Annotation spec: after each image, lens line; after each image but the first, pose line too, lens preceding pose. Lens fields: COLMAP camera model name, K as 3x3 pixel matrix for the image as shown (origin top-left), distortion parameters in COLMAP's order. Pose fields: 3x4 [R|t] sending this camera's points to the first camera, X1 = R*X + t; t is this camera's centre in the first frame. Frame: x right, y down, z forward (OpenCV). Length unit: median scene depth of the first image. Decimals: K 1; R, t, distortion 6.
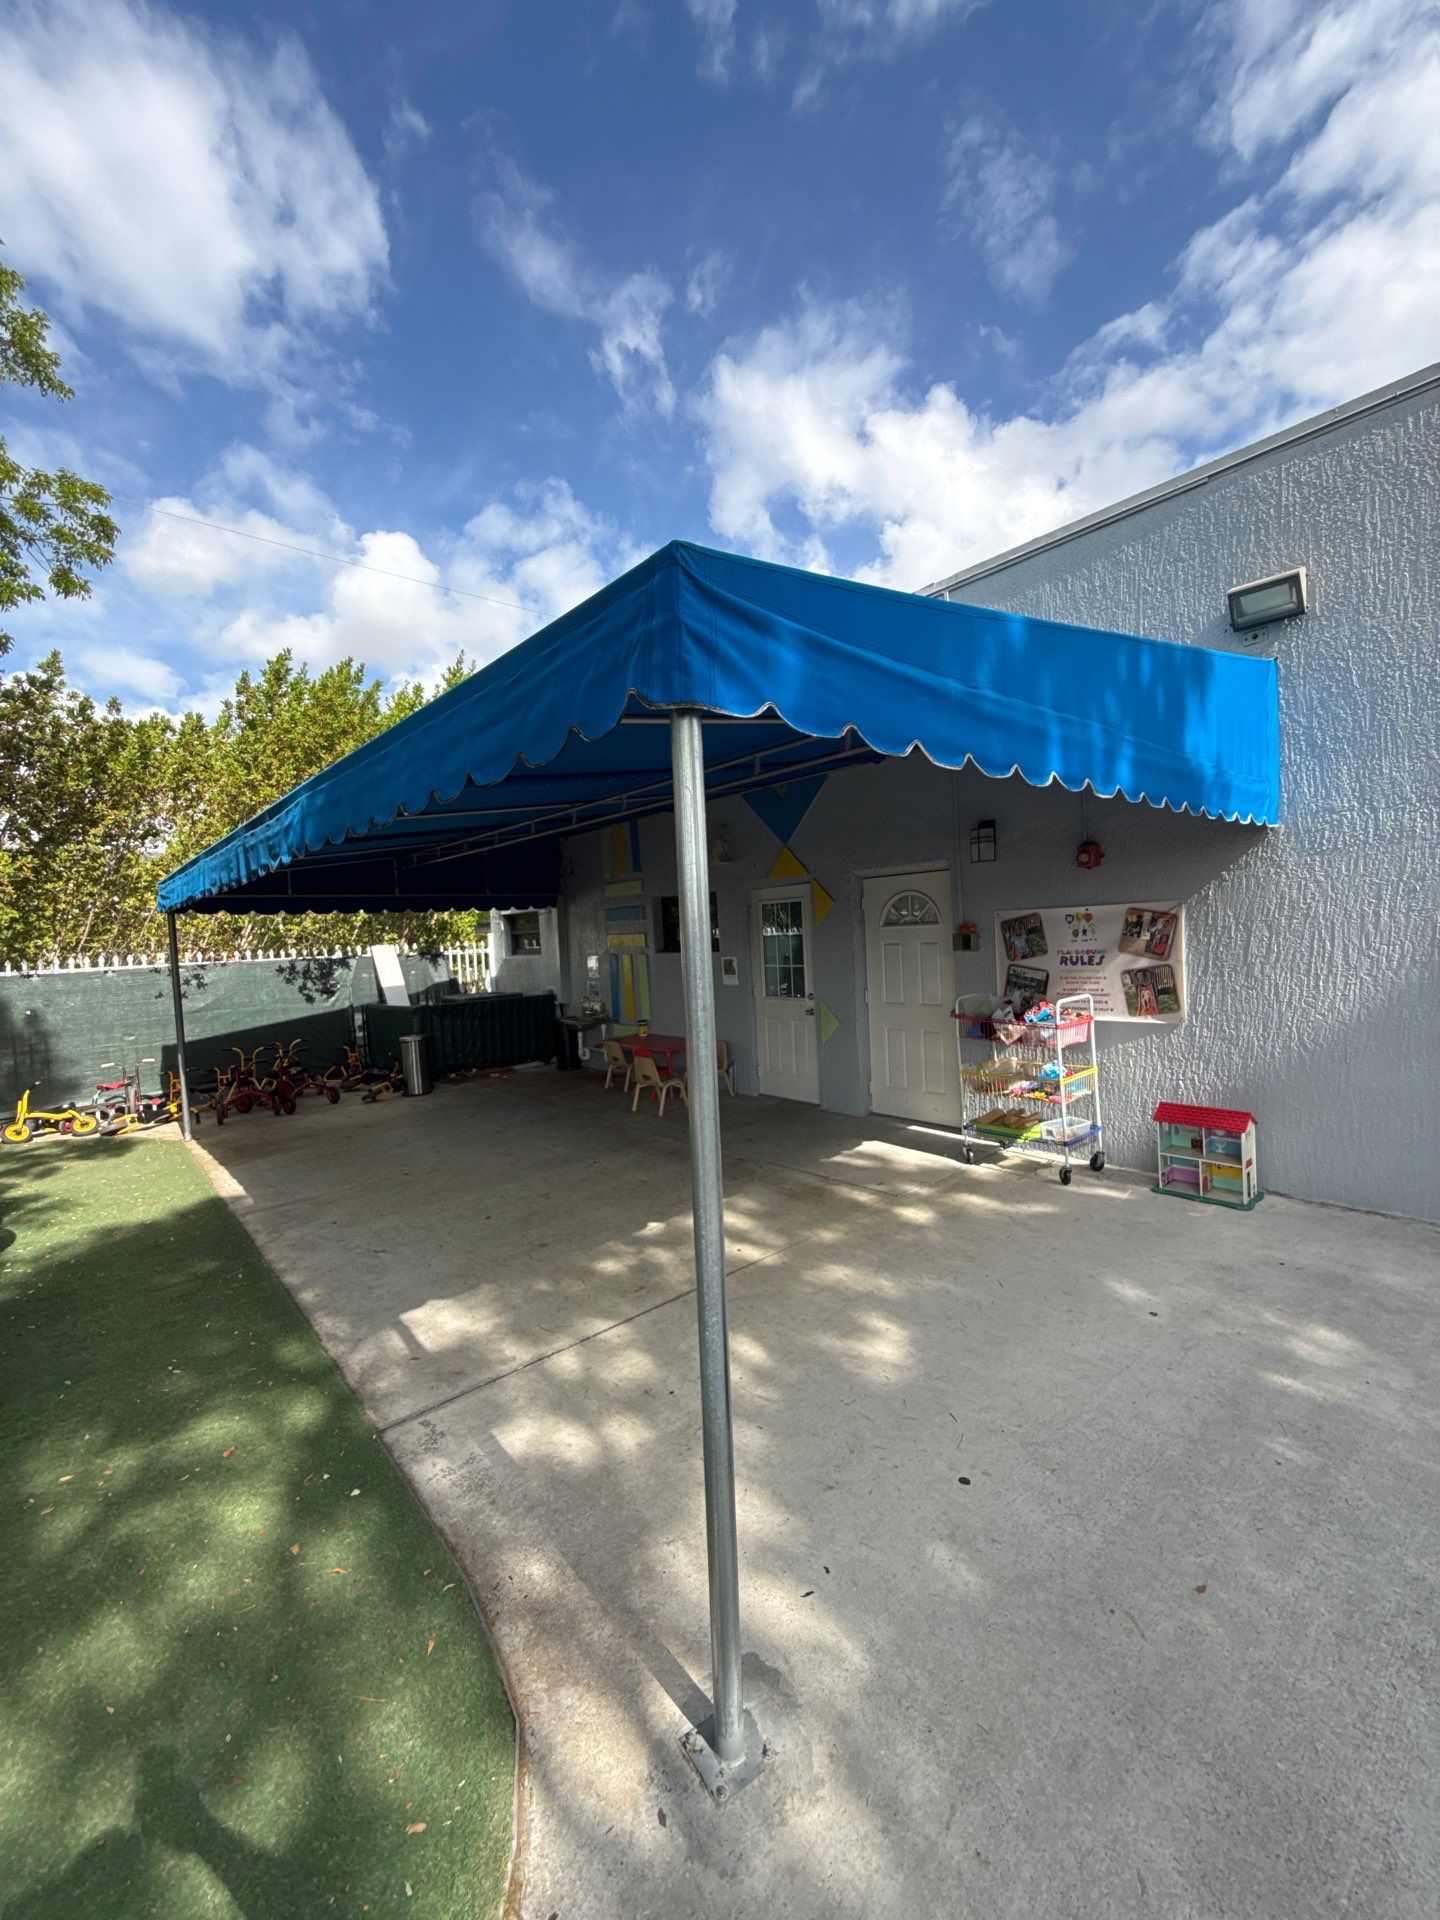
lens RADIAL K [[761.8, 0, 728.4], [0, 761.8, 967.6], [0, 0, 1]] dist [0.008143, -0.002852]
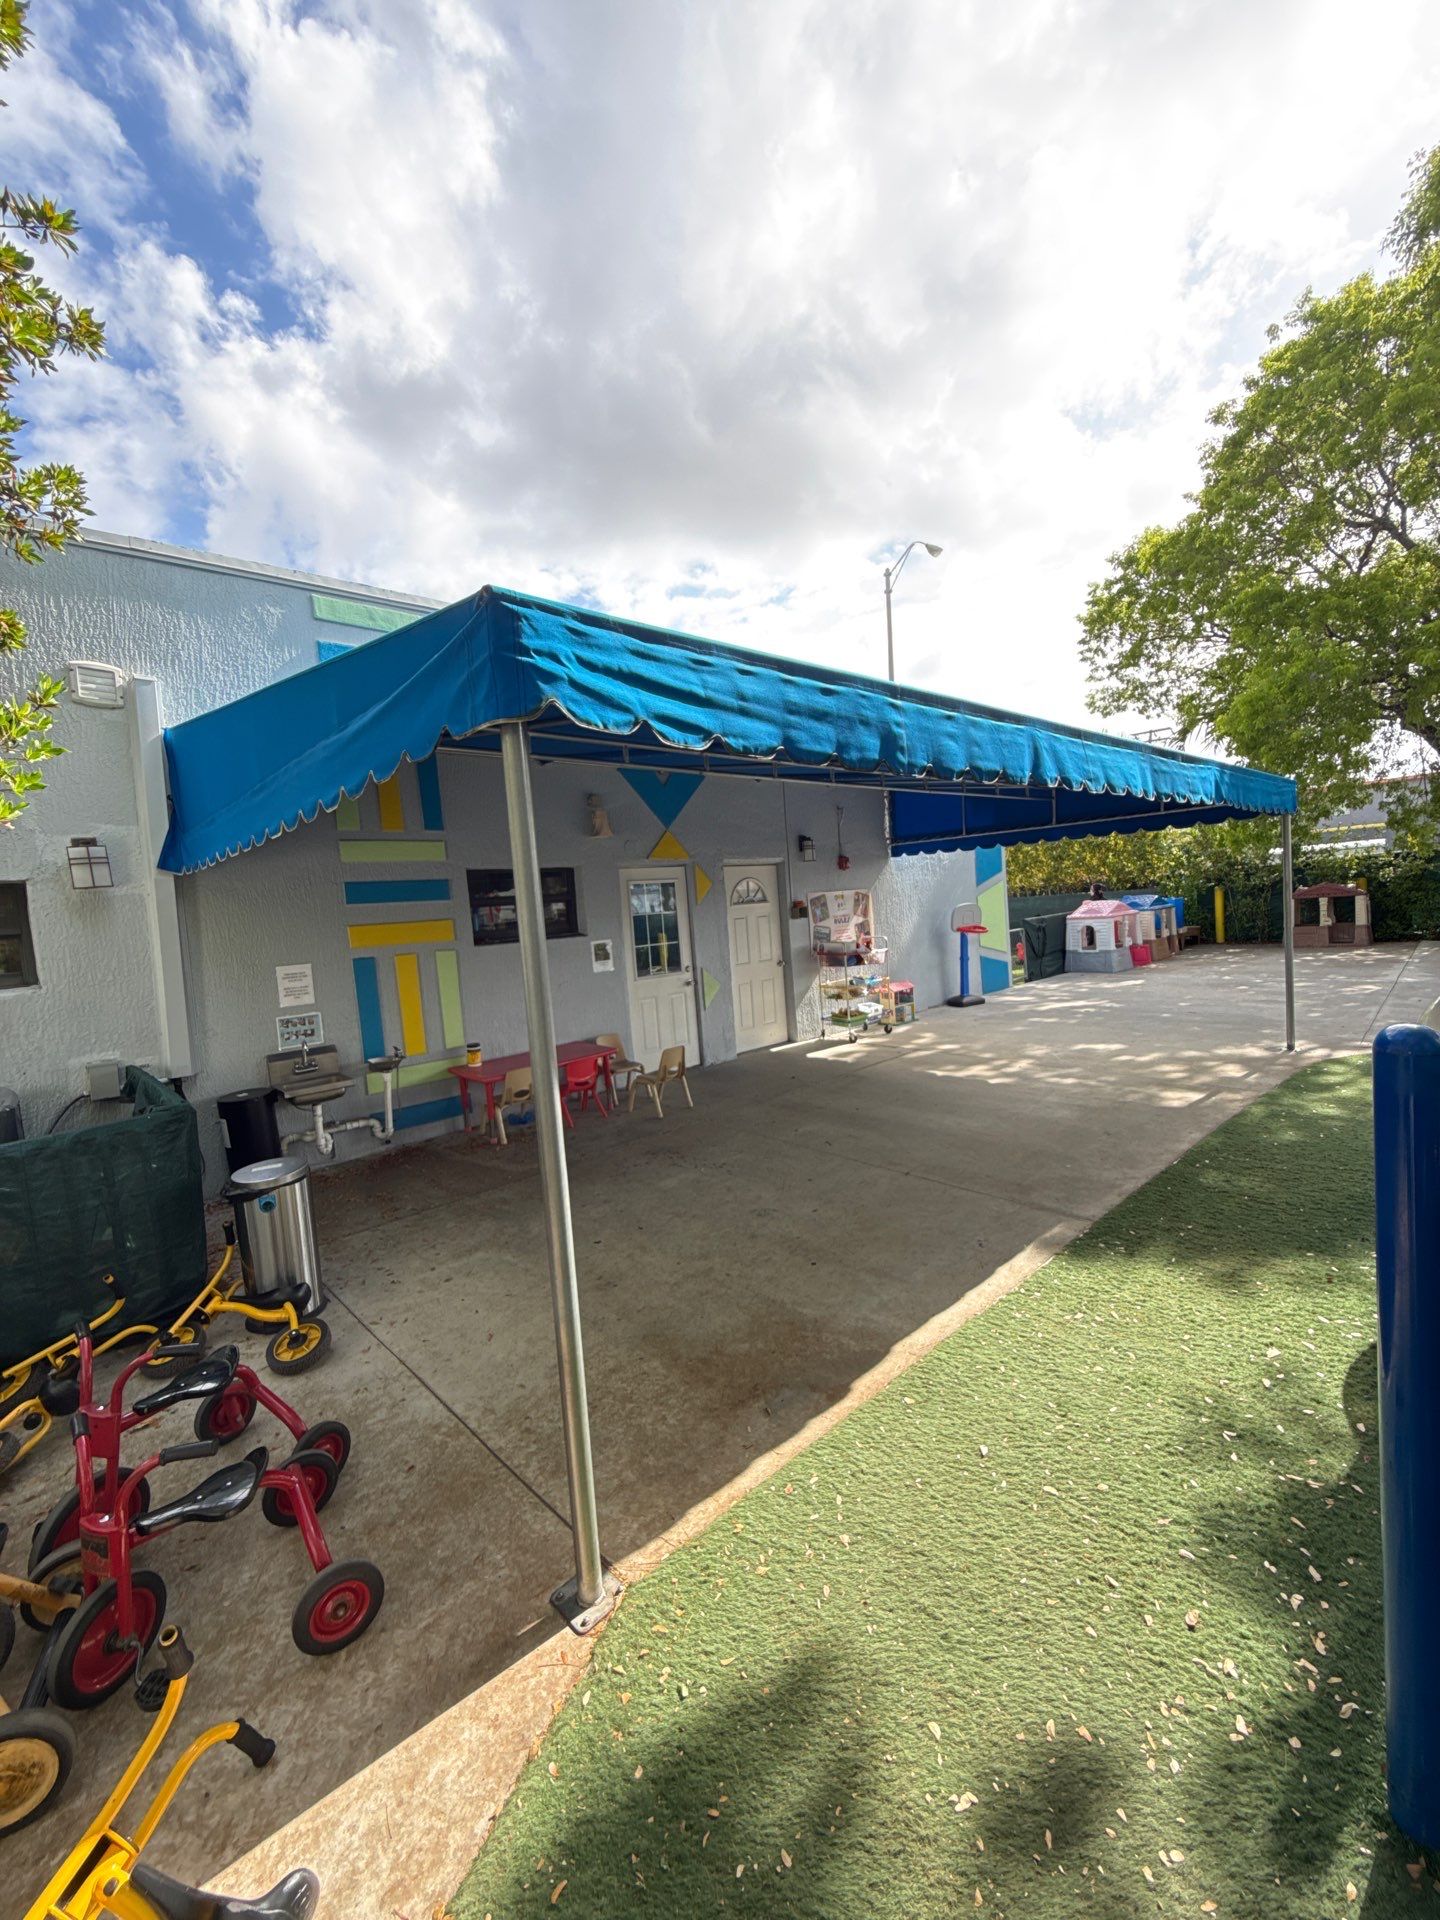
lens RADIAL K [[761.8, 0, 718.1], [0, 761.8, 950.2], [0, 0, 1]] dist [0.008143, -0.002852]
pose [[0.007695, -0.003947, 0.999963, -1.327230], [0.124575, 0.992206, 0.002958, 0.017773], [-0.992180, 0.124547, 0.008127, 1.270272]]
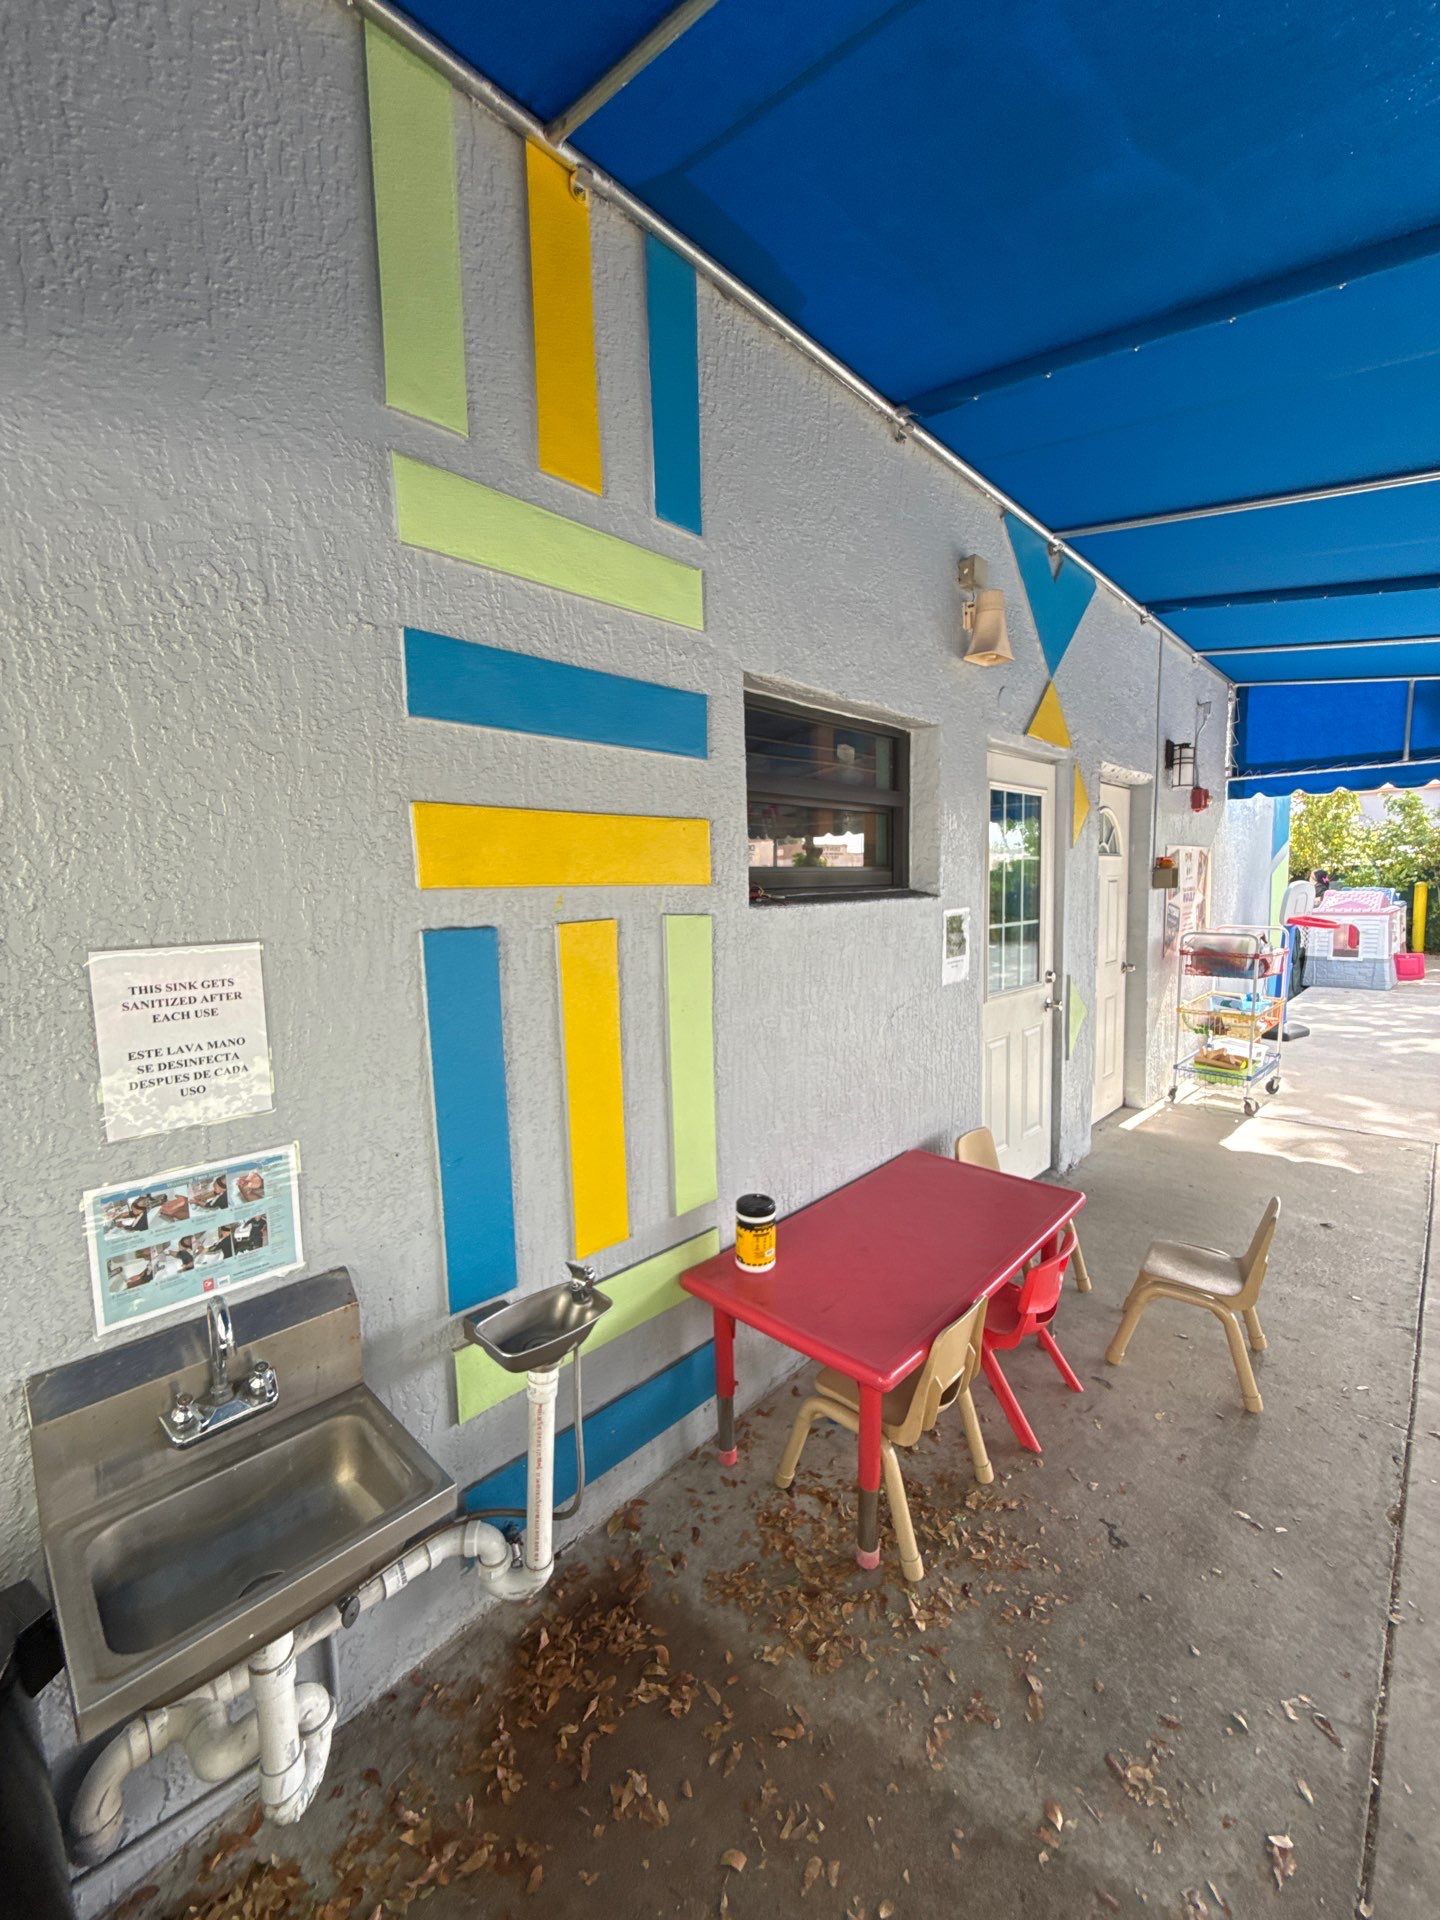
lens RADIAL K [[761.8, 0, 723.3], [0, 761.8, 958.4], [0, 0, 1]] dist [0.008143, -0.002852]
pose [[-0.064938, -0.053568, 0.996450, -0.563358], [0.066866, 0.996080, 0.057906, -0.028044], [-0.995646, 0.070389, -0.061102, 1.688803]]
